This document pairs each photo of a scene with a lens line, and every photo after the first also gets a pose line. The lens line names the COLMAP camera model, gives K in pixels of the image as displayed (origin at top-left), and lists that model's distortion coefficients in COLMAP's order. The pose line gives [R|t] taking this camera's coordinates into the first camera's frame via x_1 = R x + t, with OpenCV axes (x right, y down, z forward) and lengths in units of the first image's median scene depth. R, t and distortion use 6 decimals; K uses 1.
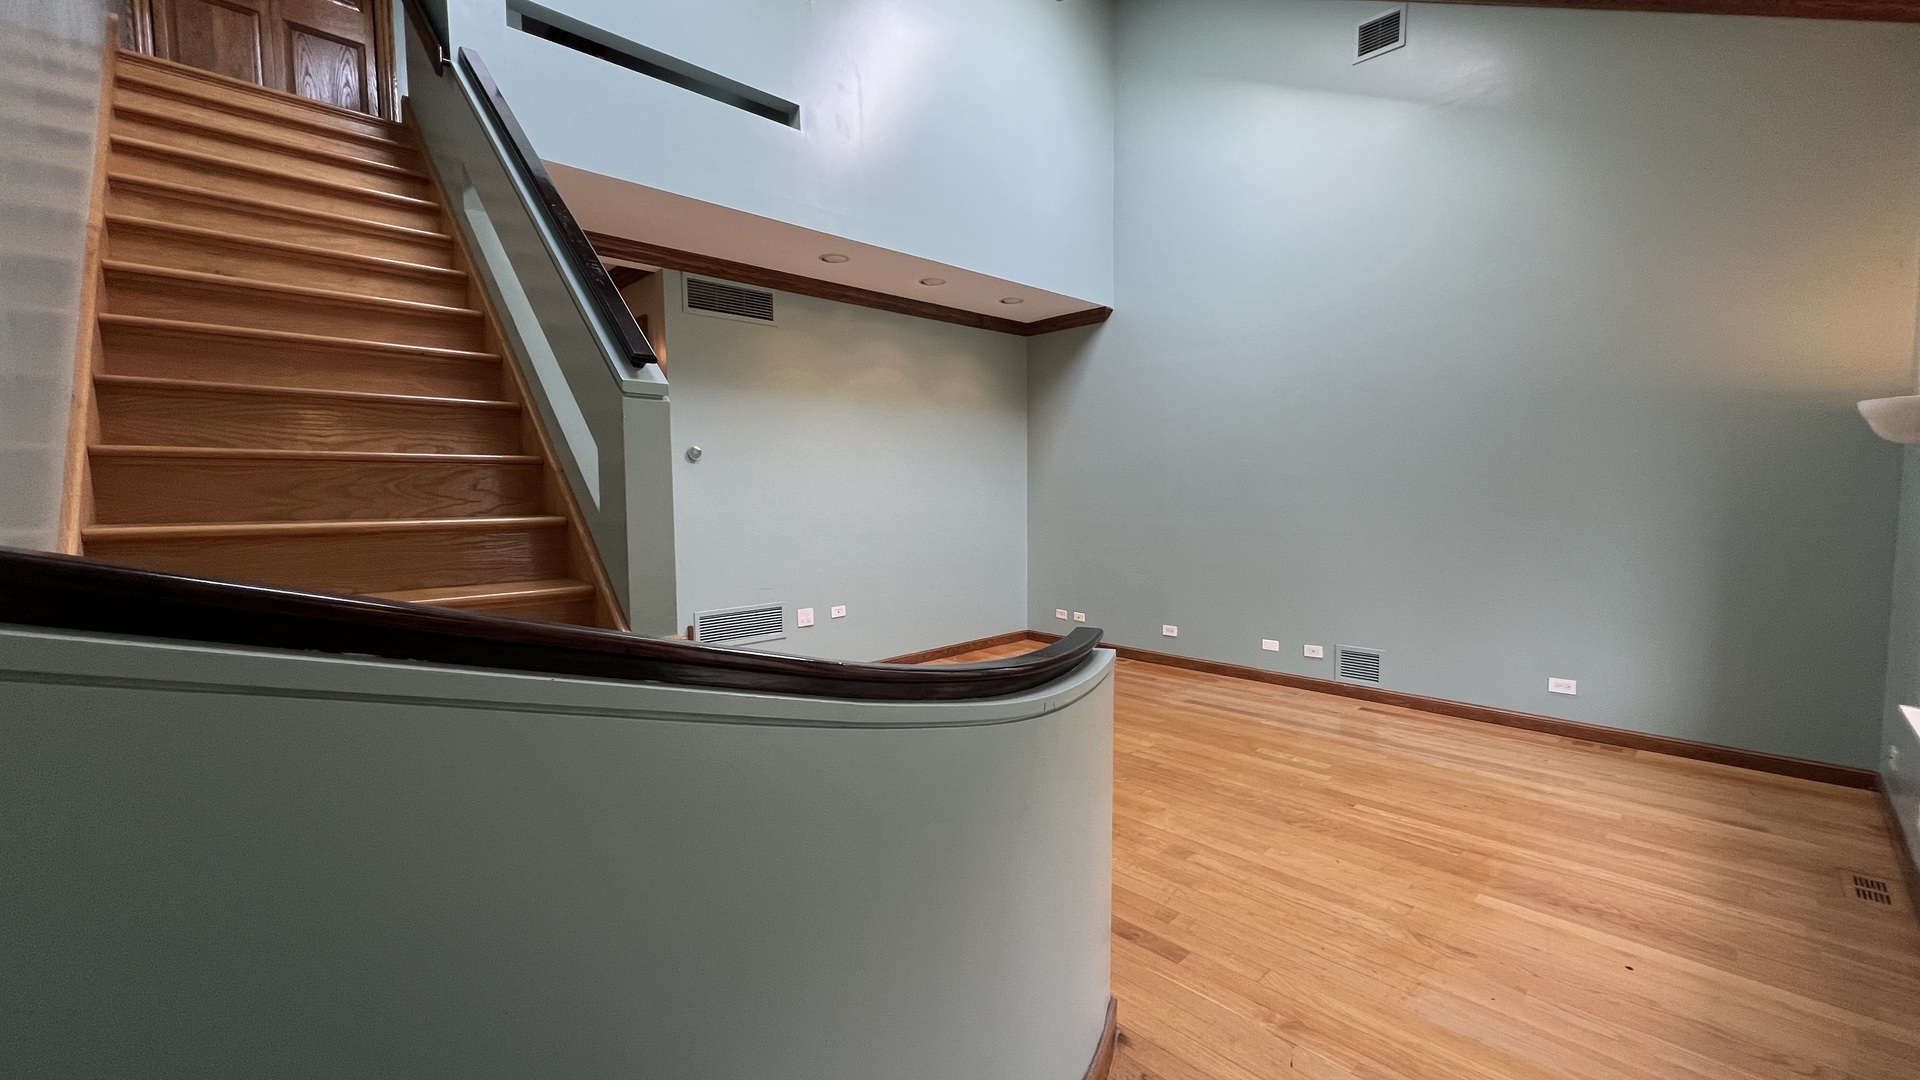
lens RADIAL K [[764.3, 0, 967.2], [0, 764.3, 541.0], [0, 0, 1]] dist [-0.001385, 0.000469]
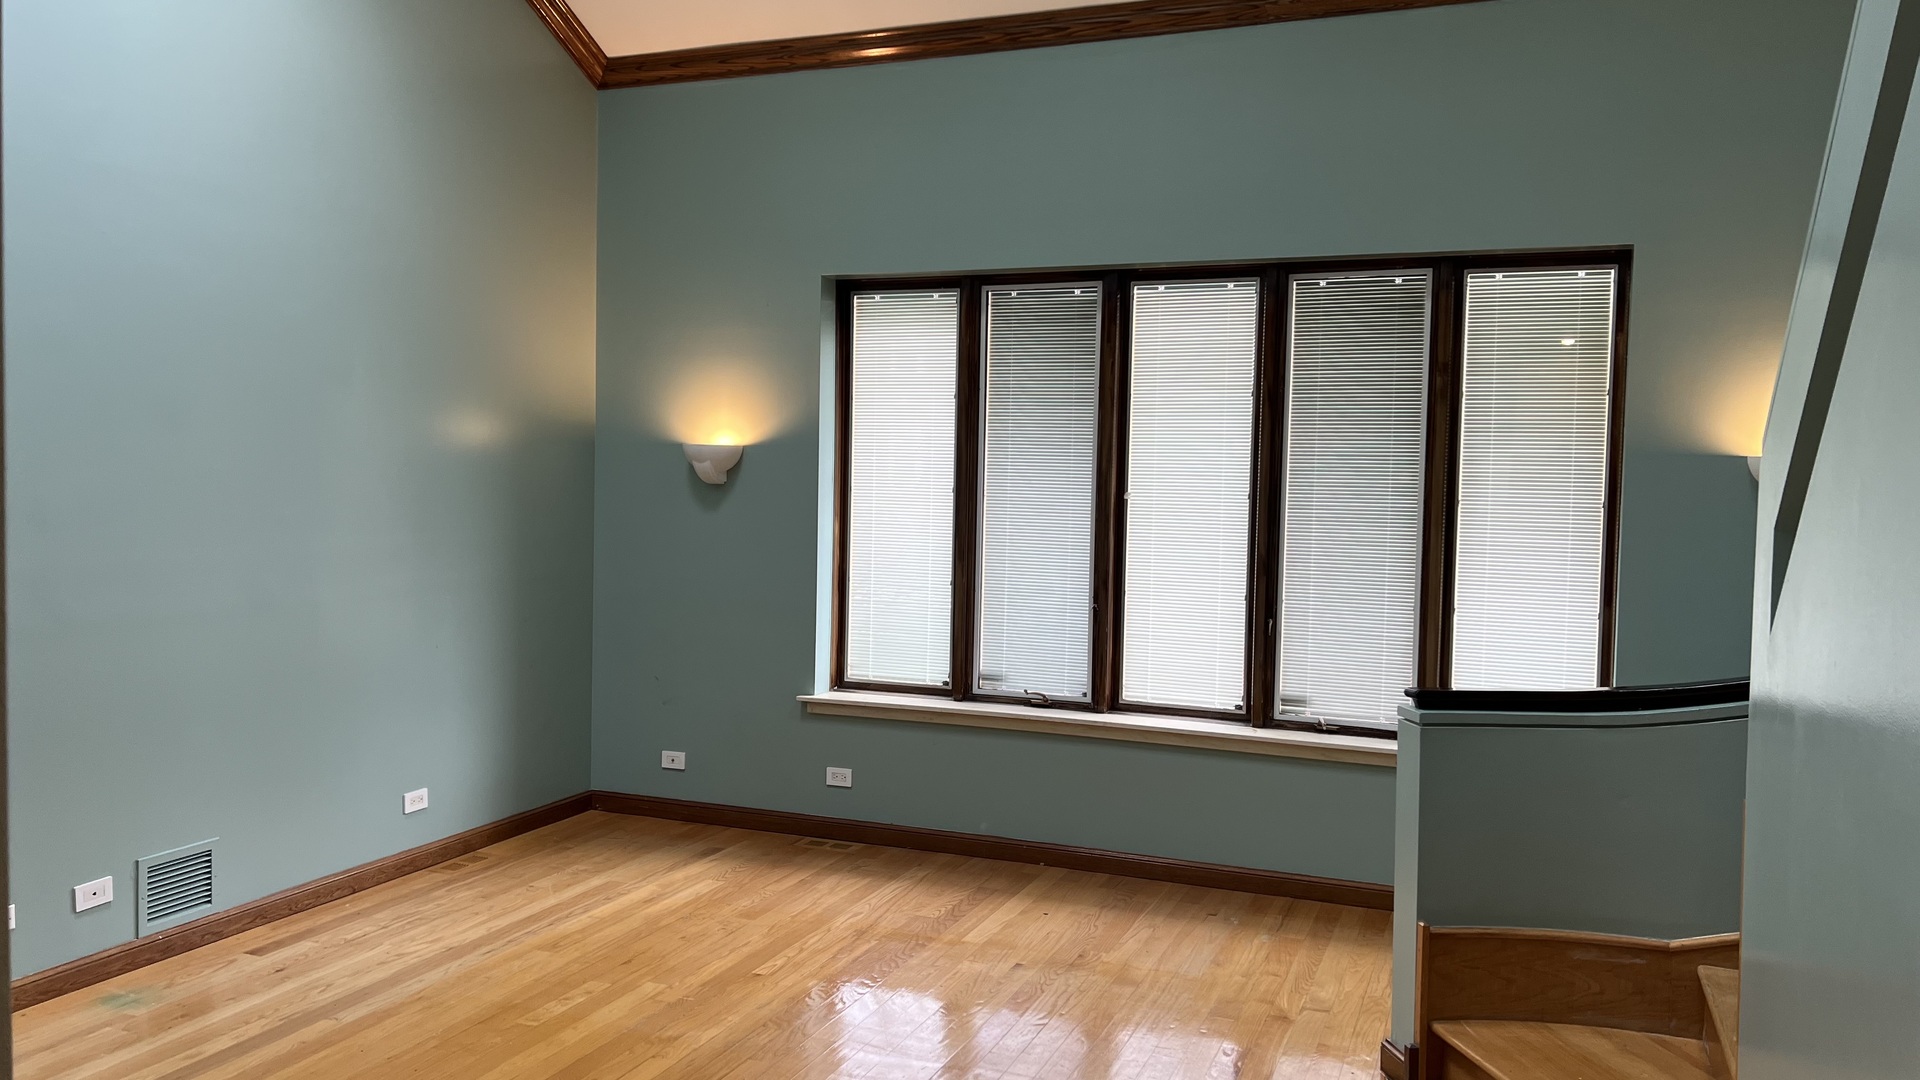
lens RADIAL K [[1441.3, 0, 967.6], [0, 1441.3, 523.4], [0, 0, 1]] dist [0.044027, -0.034023]
pose [[-0.407596, -0.029077, 0.912699, -0.729078], [0.051676, 0.997157, 0.054845, -0.126009], [-0.911699, 0.069519, -0.404934, 1.226187]]
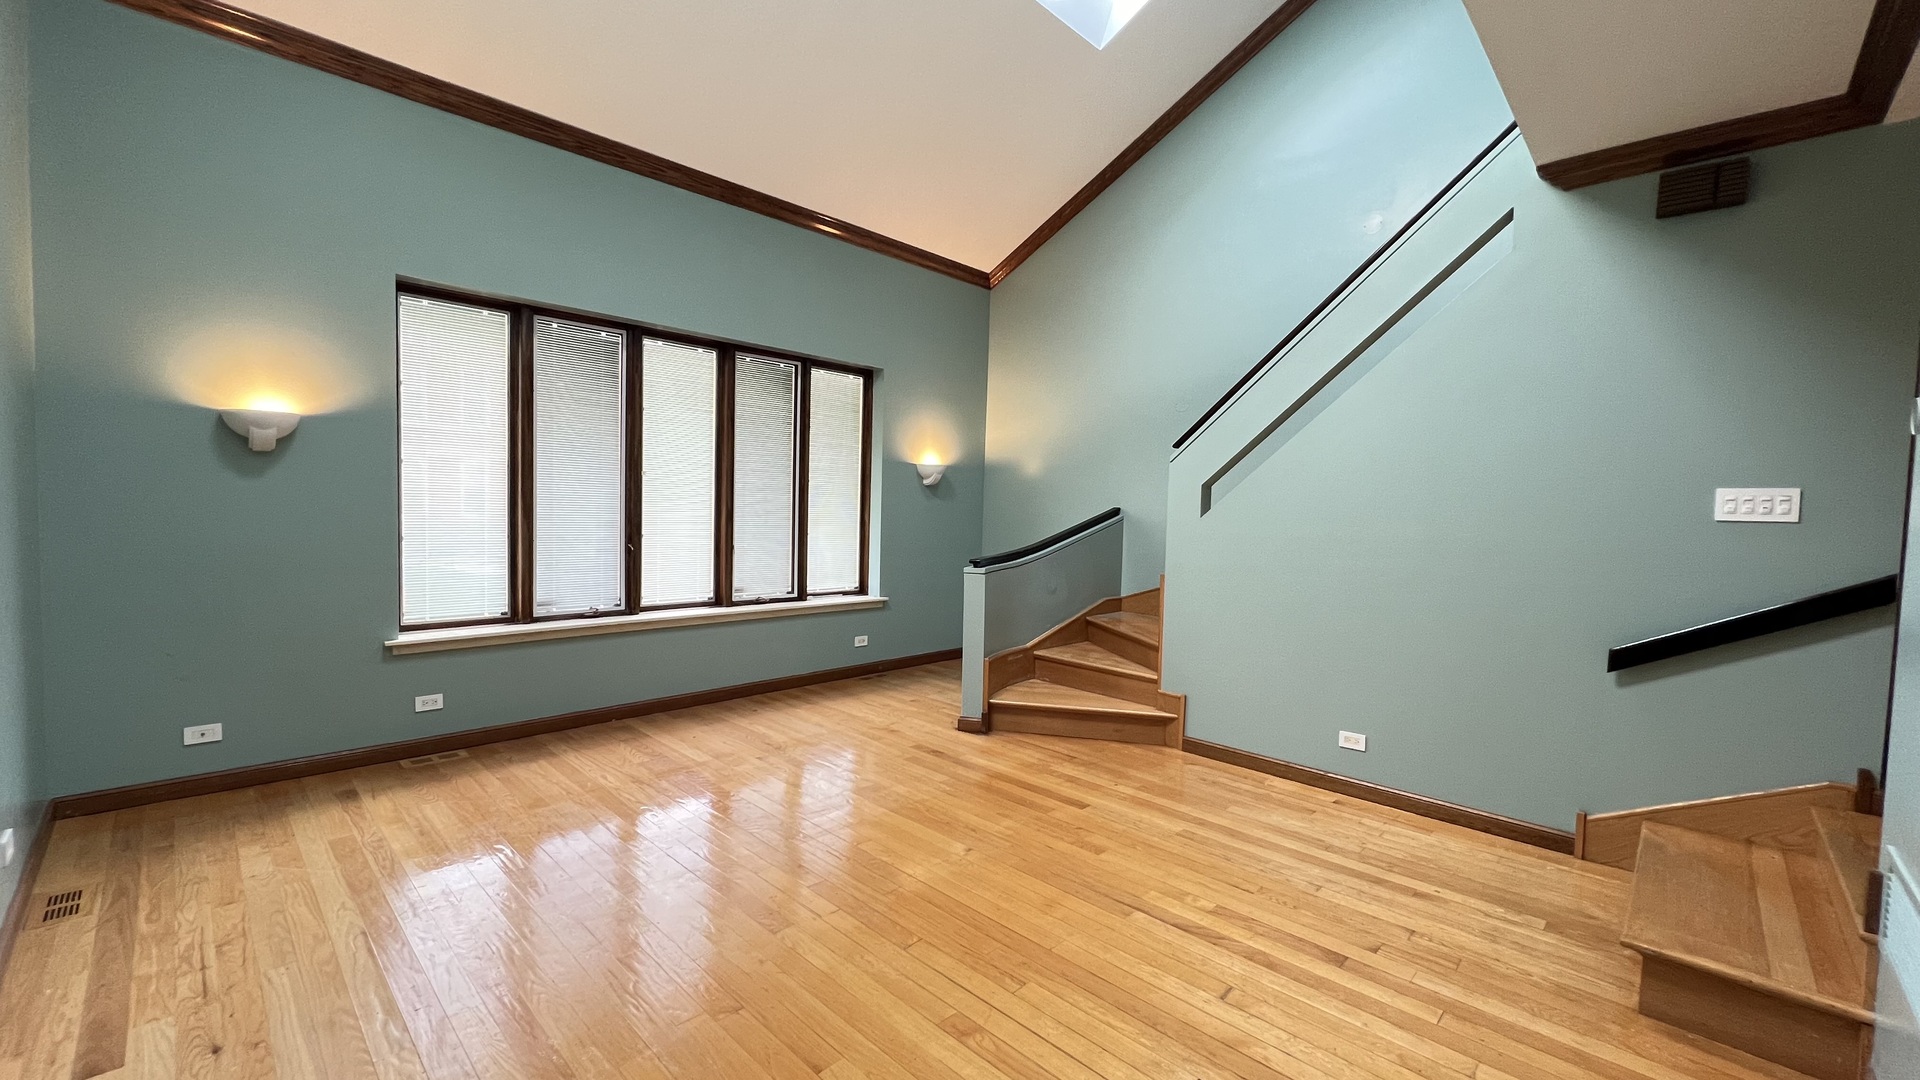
lens RADIAL K [[764.3, 0, 966.6], [0, 764.3, 552.6], [0, 0, 1]] dist [-0.001385, 0.000469]
pose [[-0.998979, -0.015982, -0.042259, 0.158533], [-0.021573, 0.990562, 0.135359, -0.115841], [0.039697, 0.136133, -0.989895, 1.763365]]
